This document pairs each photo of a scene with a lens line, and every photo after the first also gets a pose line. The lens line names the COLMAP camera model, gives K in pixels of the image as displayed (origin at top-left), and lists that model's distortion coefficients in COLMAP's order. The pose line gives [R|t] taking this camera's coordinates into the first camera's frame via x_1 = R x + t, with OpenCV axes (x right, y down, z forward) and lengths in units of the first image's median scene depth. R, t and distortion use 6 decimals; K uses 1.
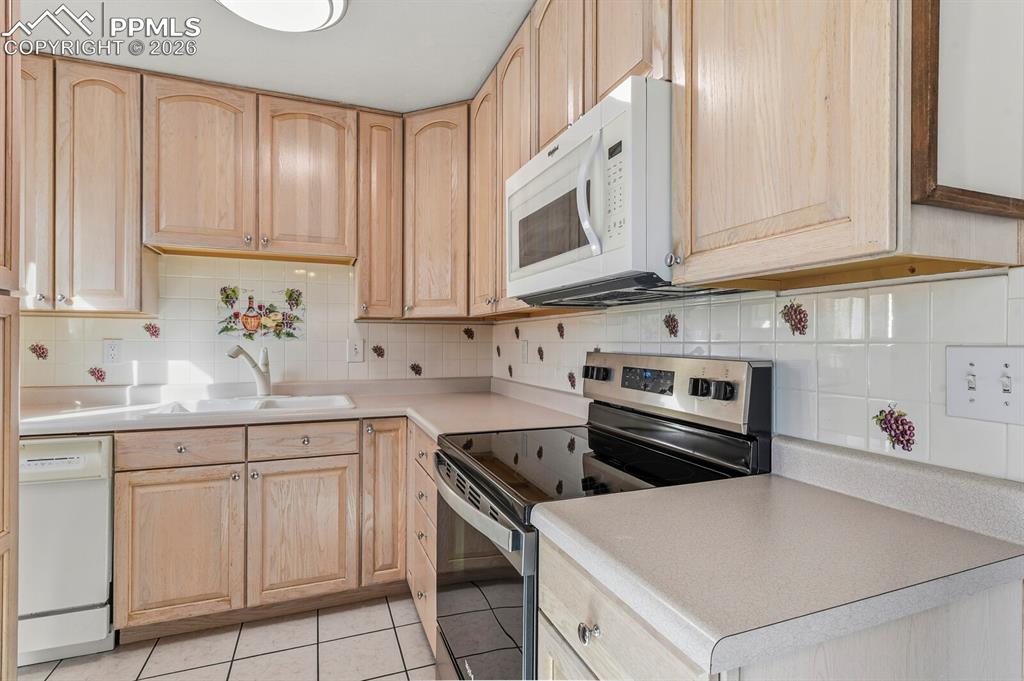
lens RADIAL K [[508.8, 0, 518.9], [0, 508.8, 340.0], [0, 0, 1]] dist [0.004329, -0.000491]
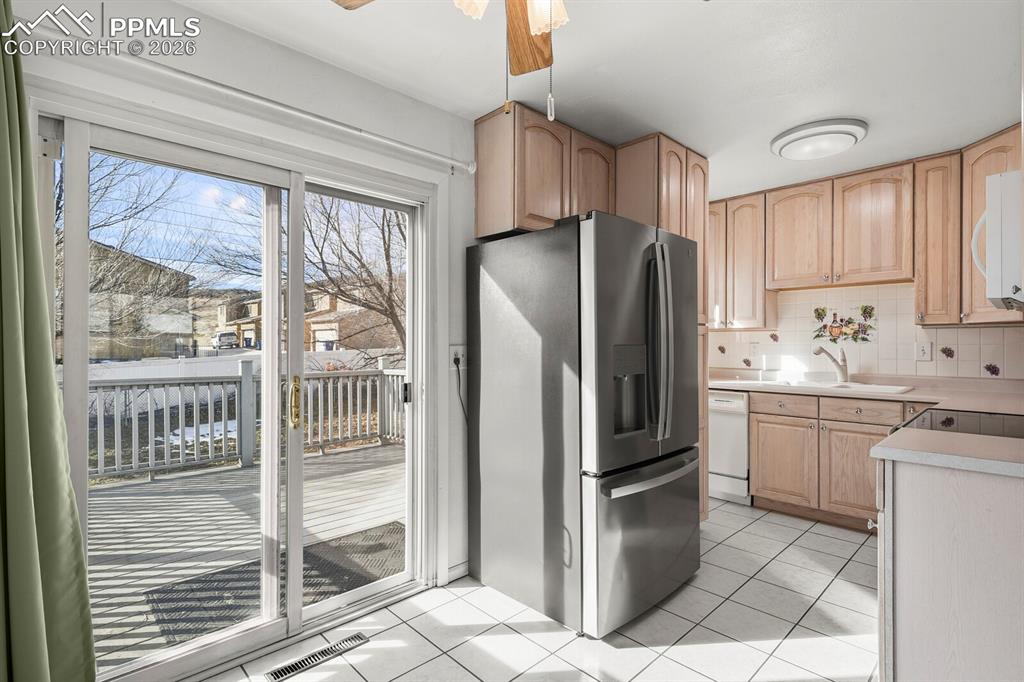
lens RADIAL K [[493.3, 0, 516.2], [0, 493.3, 345.1], [0, 0, 1]] dist [0.001875, -0.000312]
pose [[0.379065, -0.001590, -0.925369, 0.478045], [0.003754, 0.999993, -0.000180, 0.002531], [0.925362, -0.003405, 0.379068, -0.415745]]
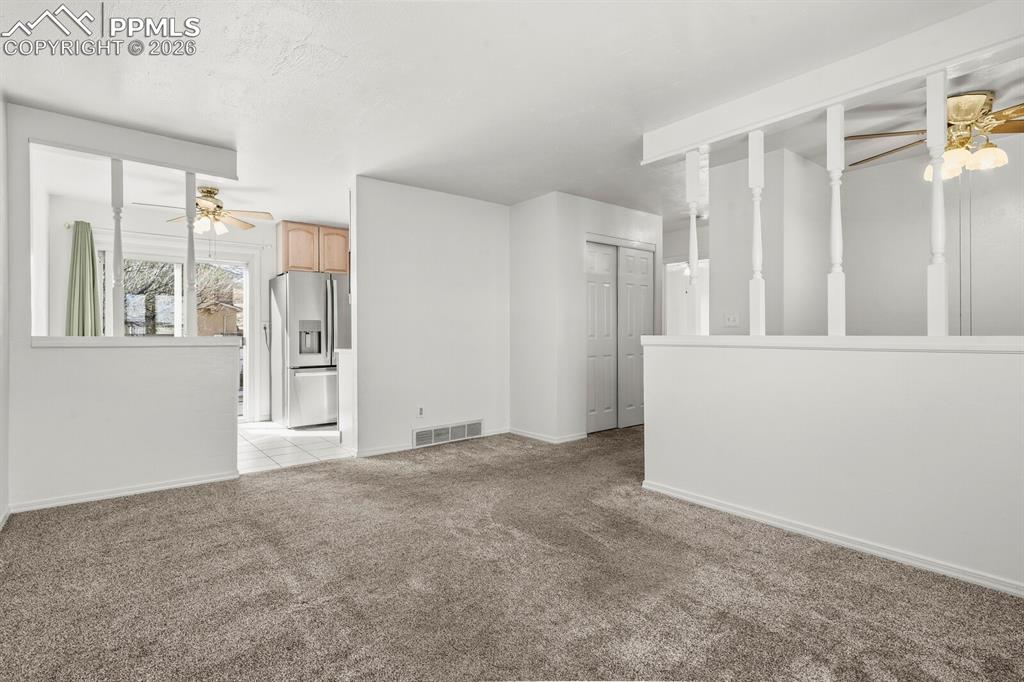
lens RADIAL K [[494.5, 0, 520.2], [0, 494.5, 335.6], [0, 0, 1]] dist [-0.000506, -0.000608]
pose [[0.303293, 0.000278, -0.952897, 2.206091], [0.005298, 0.999984, 0.001978, 0.073883], [0.952883, -0.005648, 0.303286, 0.329473]]
